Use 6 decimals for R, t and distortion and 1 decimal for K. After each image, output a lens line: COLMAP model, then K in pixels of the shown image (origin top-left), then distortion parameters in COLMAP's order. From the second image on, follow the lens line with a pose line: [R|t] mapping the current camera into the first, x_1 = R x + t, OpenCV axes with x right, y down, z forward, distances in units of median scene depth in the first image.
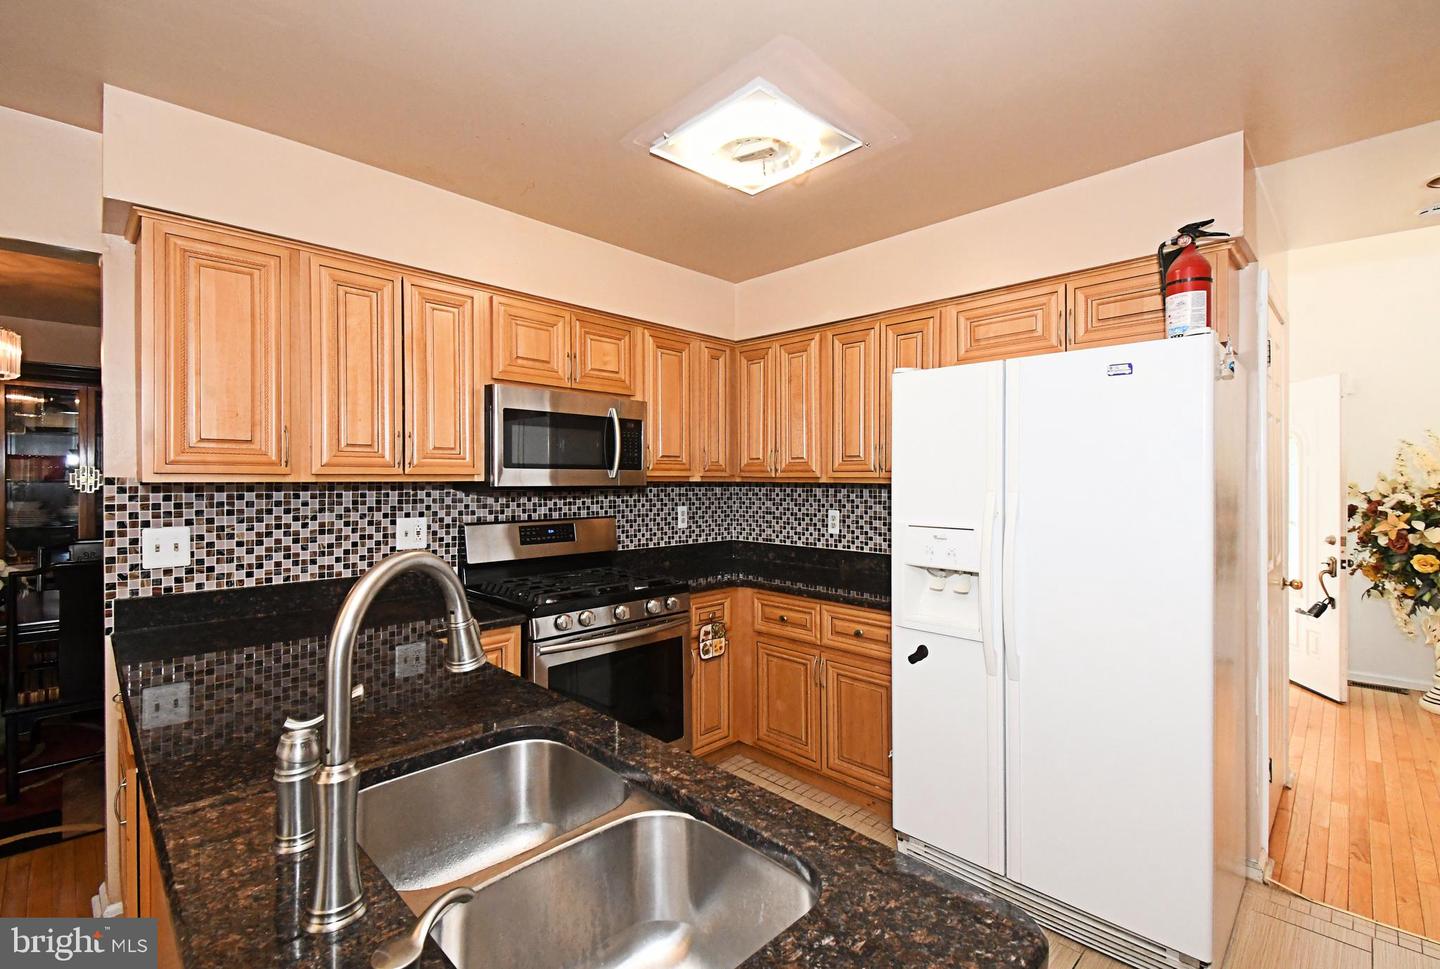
lens RADIAL K [[624.2, 0, 711.1], [0, 624.2, 466.9], [0, 0, 1]] dist [0.011290, -0.006788]
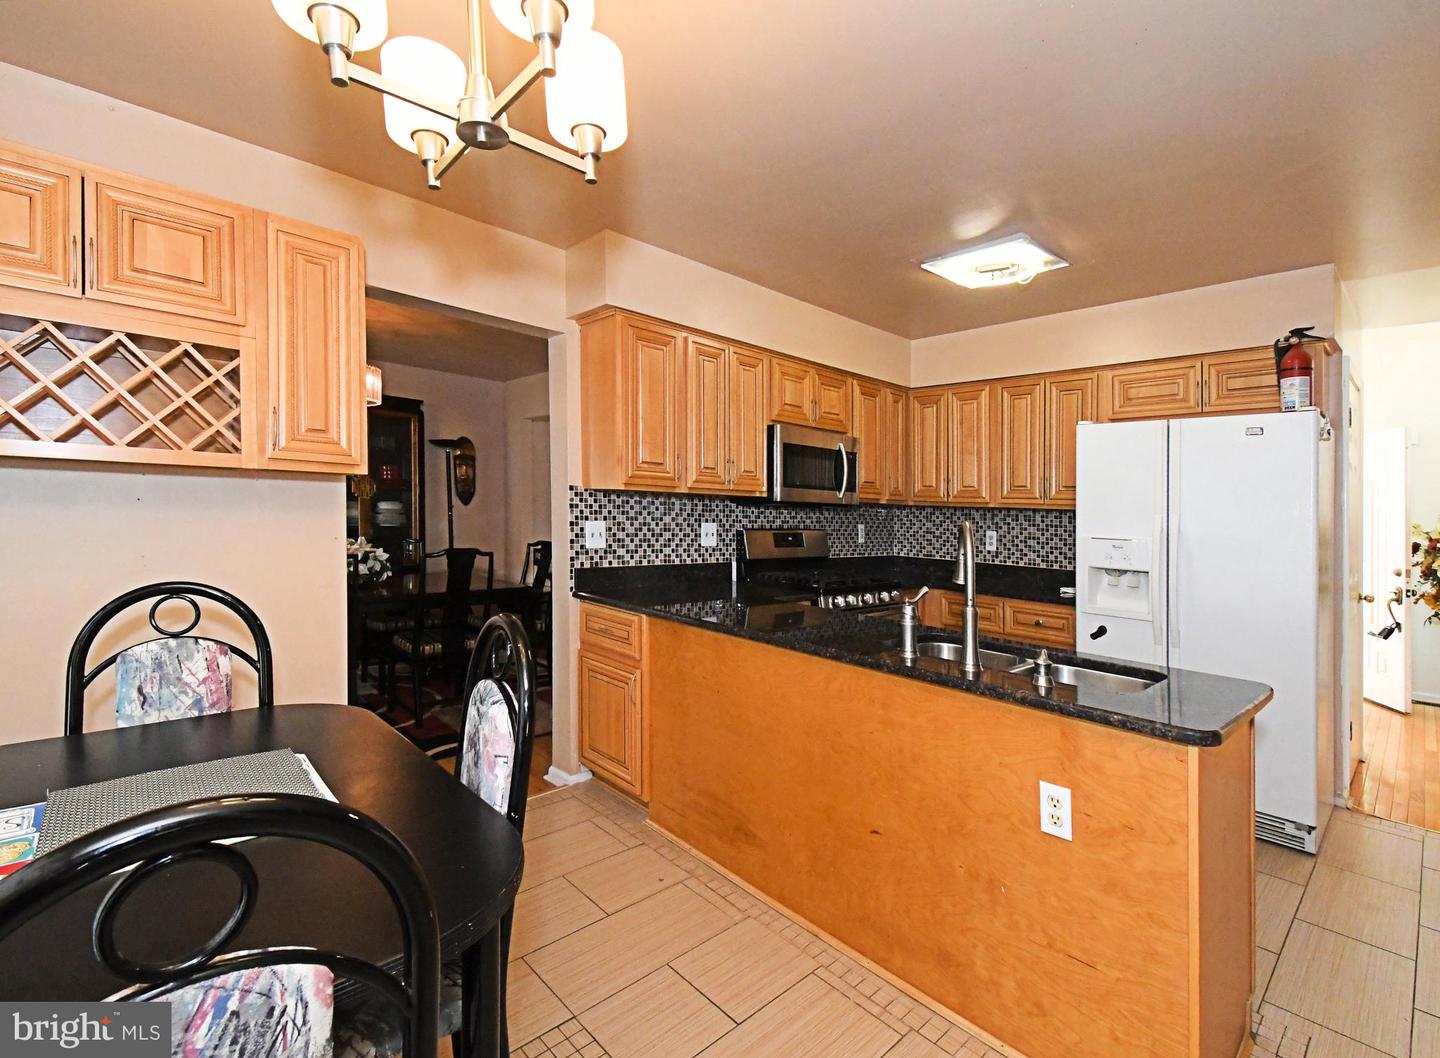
lens RADIAL K [[692.2, 0, 713.5], [0, 692.2, 471.4], [0, 0, 1]] dist [-0.018204, -0.000322]
pose [[0.999502, 0.029329, -0.011605, -0.446369], [-0.029710, 0.998976, -0.034111, 0.022060], [0.010593, 0.034438, 0.999351, -0.459024]]
